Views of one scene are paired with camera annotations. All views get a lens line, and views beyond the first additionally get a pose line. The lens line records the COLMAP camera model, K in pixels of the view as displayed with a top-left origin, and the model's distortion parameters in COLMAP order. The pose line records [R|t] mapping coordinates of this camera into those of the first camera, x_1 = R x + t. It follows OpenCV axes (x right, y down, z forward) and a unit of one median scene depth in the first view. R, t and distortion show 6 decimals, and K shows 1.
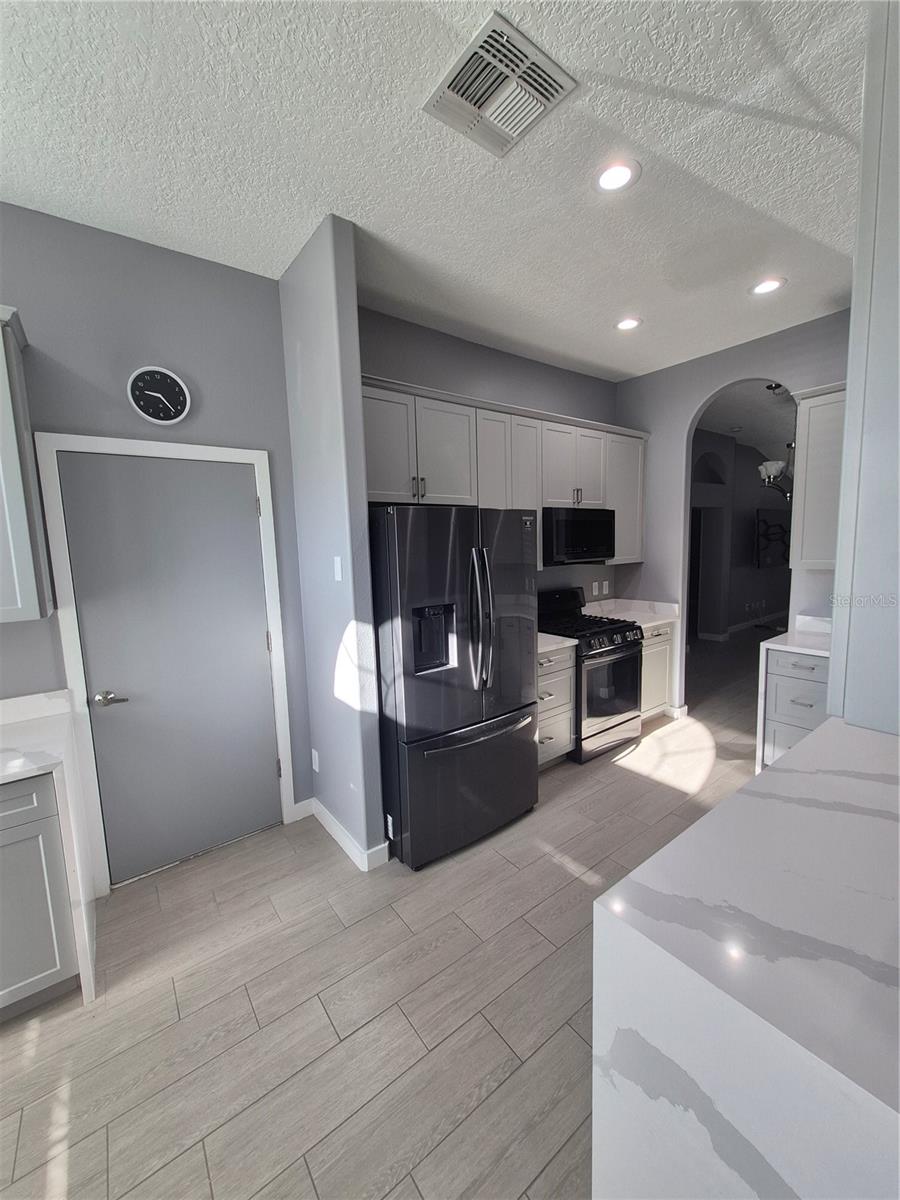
lens RADIAL K [[472.0, 0, 450.5], [0, 472.0, 597.9], [0, 0, 1]] dist [0.005233, -0.000795]
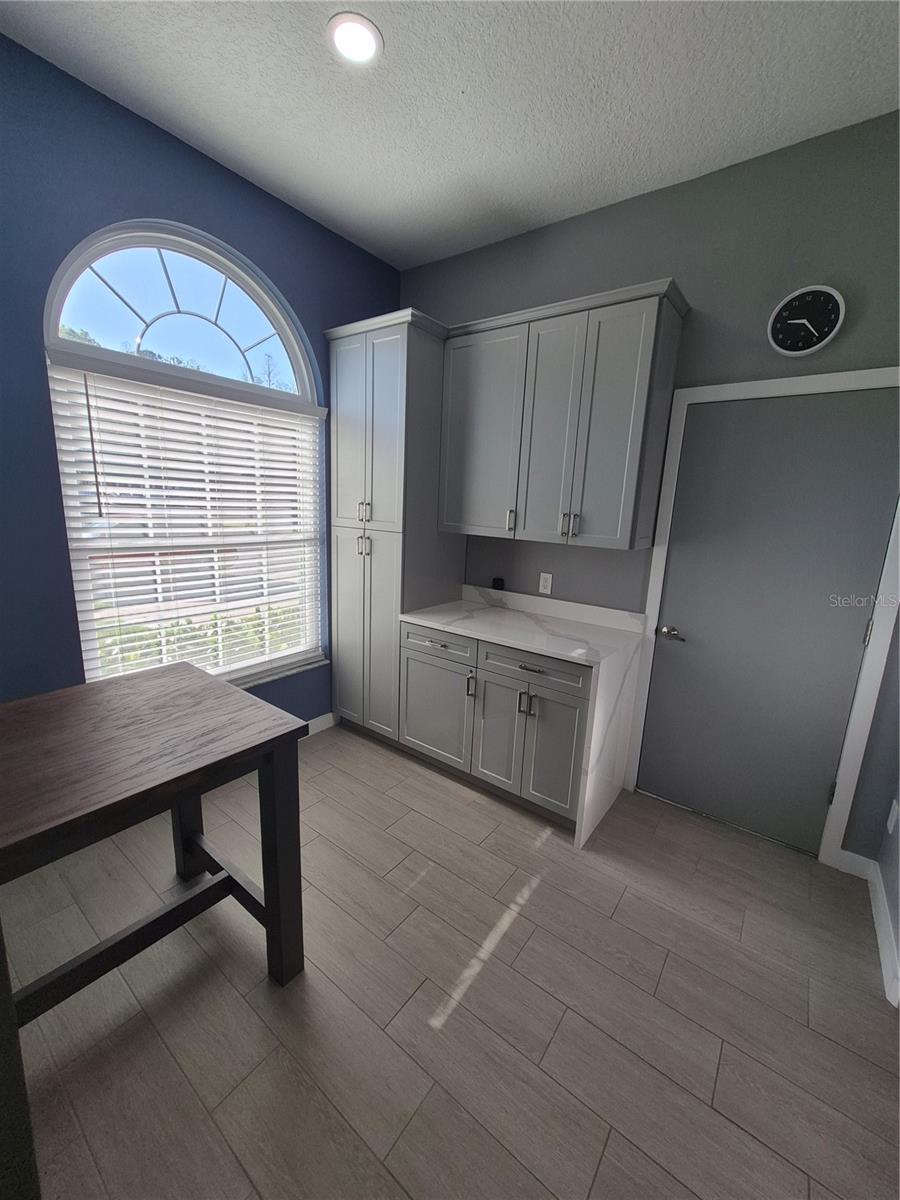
lens RADIAL K [[472.0, 0, 451.0], [0, 472.0, 599.0], [0, 0, 1]] dist [0.005233, -0.000795]
pose [[0.277214, 0.235165, -0.931584, 0.152539], [-0.163245, 0.967015, 0.195532, 0.003055], [0.946839, 0.097873, 0.306460, 0.182821]]
